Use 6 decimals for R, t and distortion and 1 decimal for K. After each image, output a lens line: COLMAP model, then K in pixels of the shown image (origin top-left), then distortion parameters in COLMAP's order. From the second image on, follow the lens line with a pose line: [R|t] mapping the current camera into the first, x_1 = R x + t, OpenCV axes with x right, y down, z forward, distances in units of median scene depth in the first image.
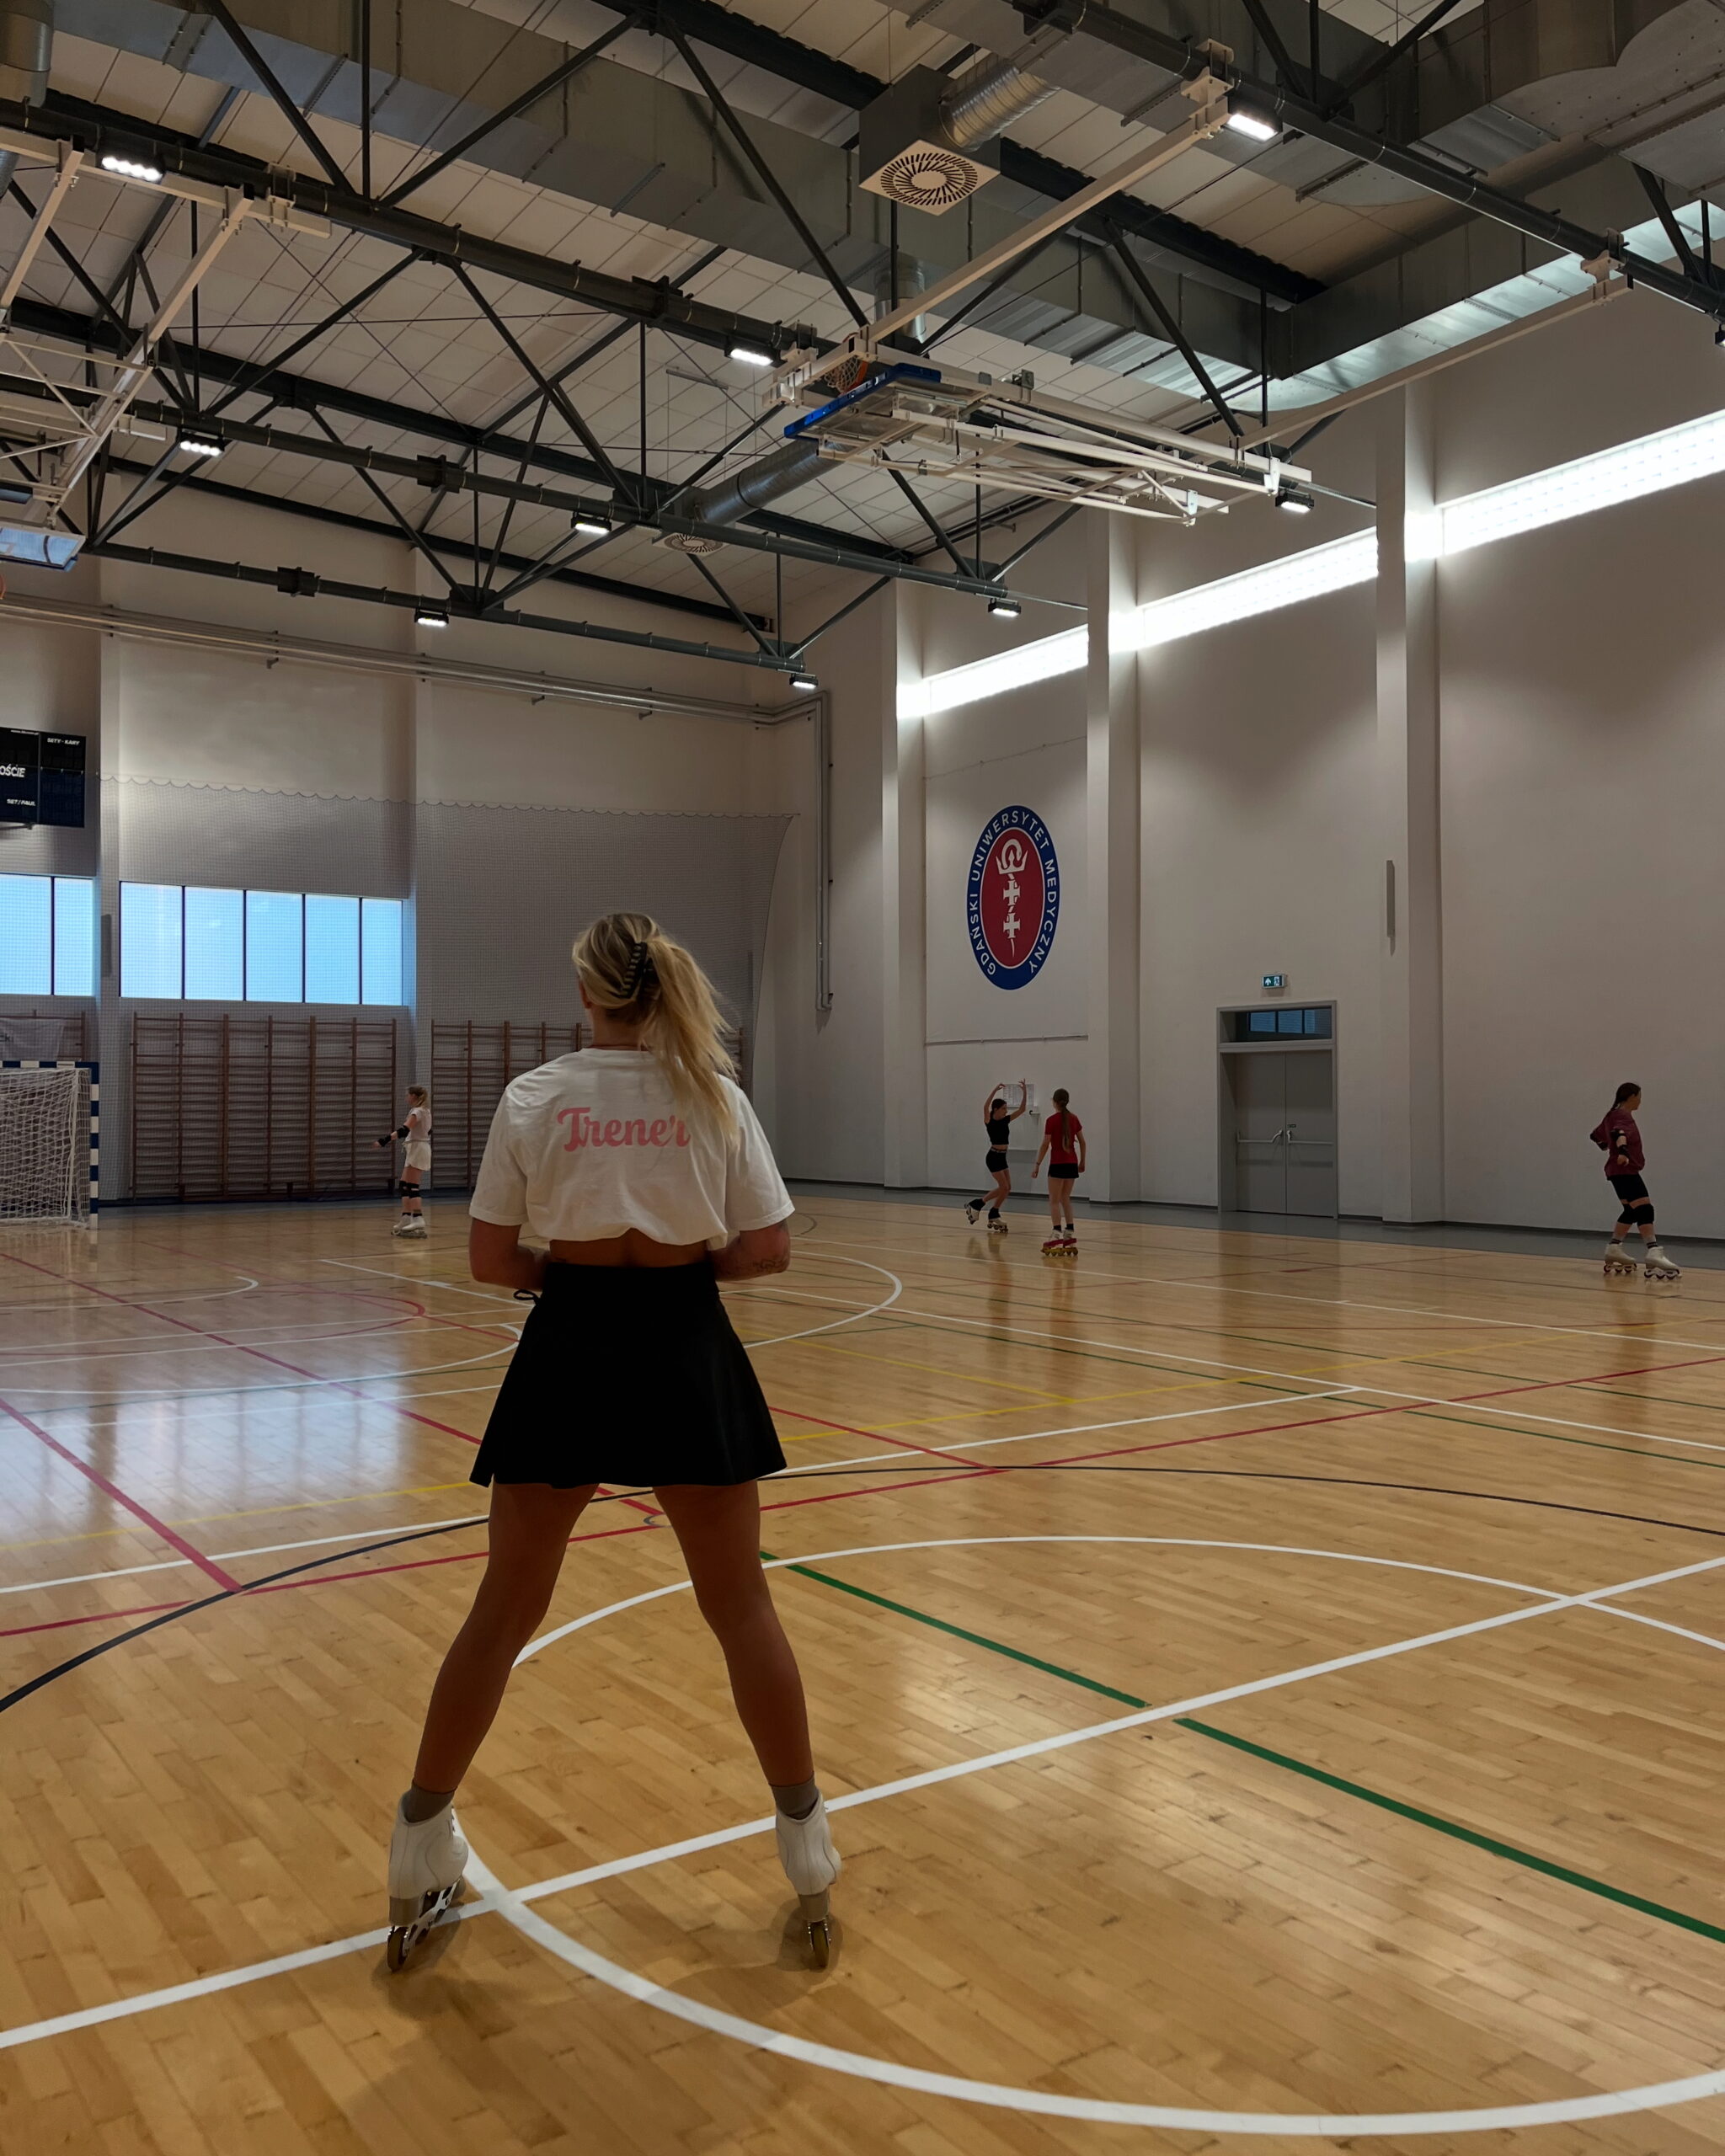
lens RADIAL K [[1771.2, 0, 863.4], [0, 1771.2, 1072.8], [0, 0, 1]] dist [0.047374, -0.000104]
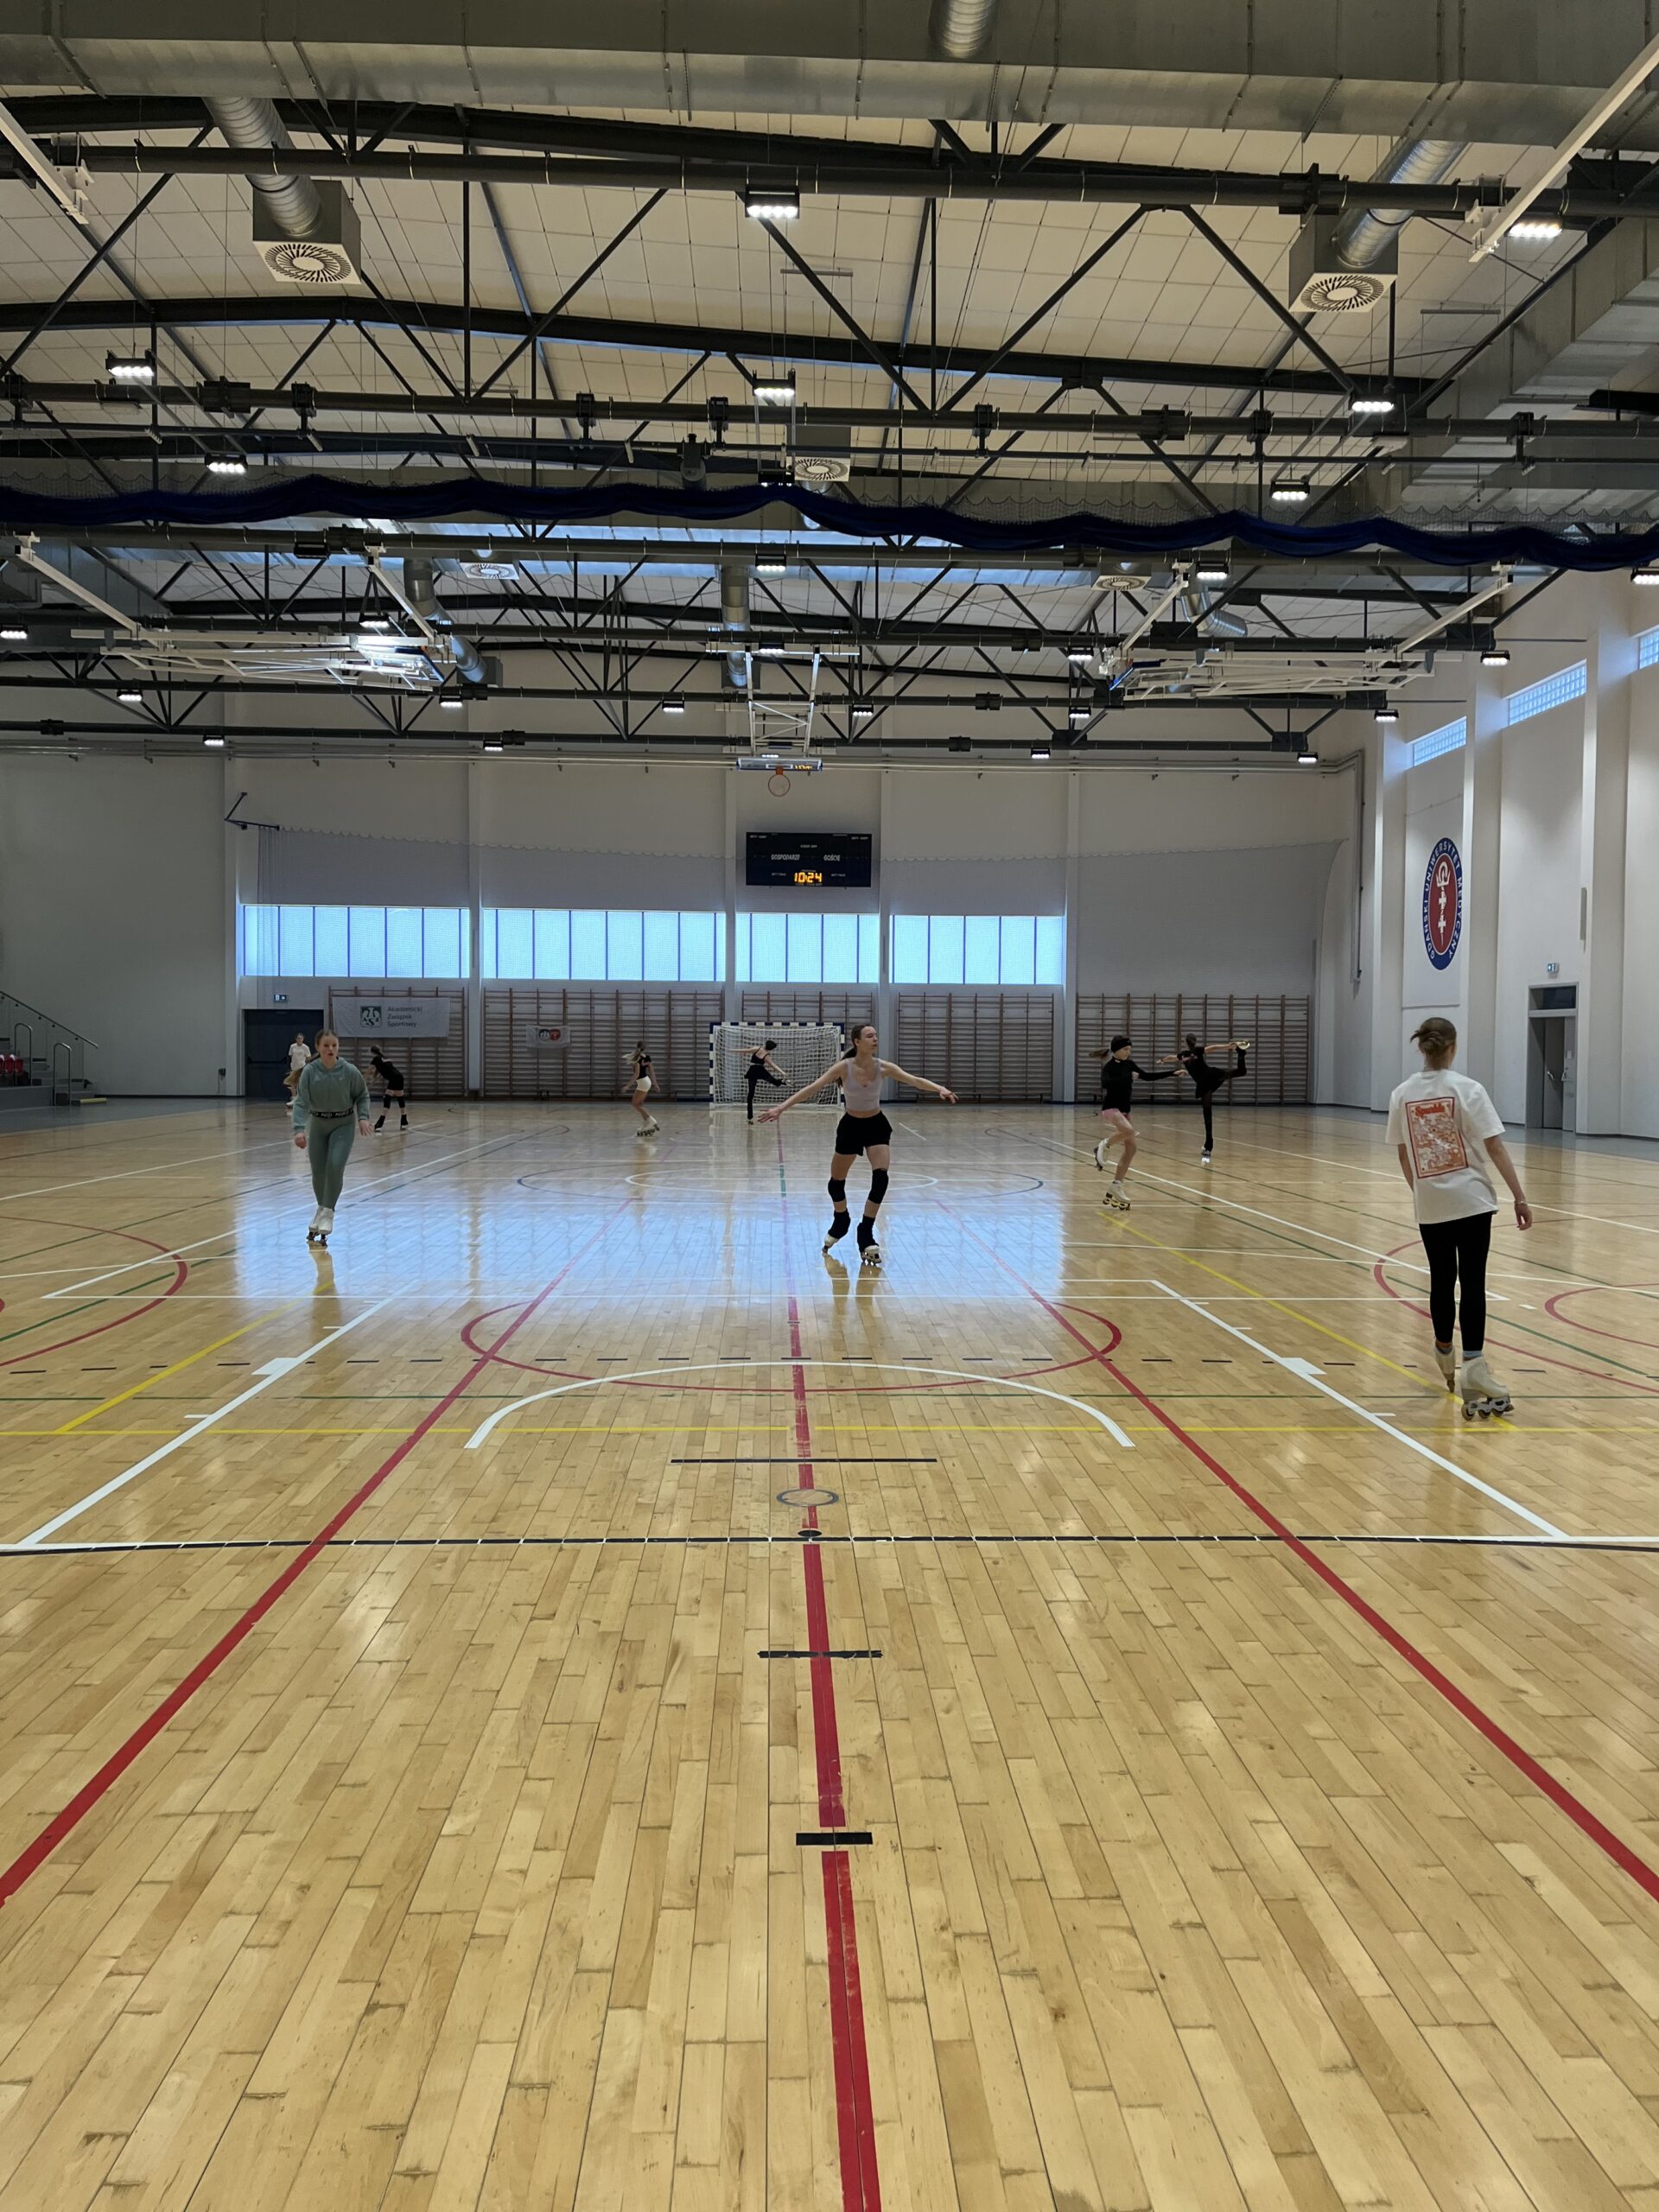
lens RADIAL K [[1690.2, 0, 836.1], [0, 1690.2, 1111.5], [0, 0, 1]] dist [0.031341, -0.018448]
pose [[0.841972, 0.030915, -0.538635, 0.407382], [0.000919, 0.998273, 0.058733, -0.014553], [0.539521, -0.049947, 0.840490, -0.393084]]
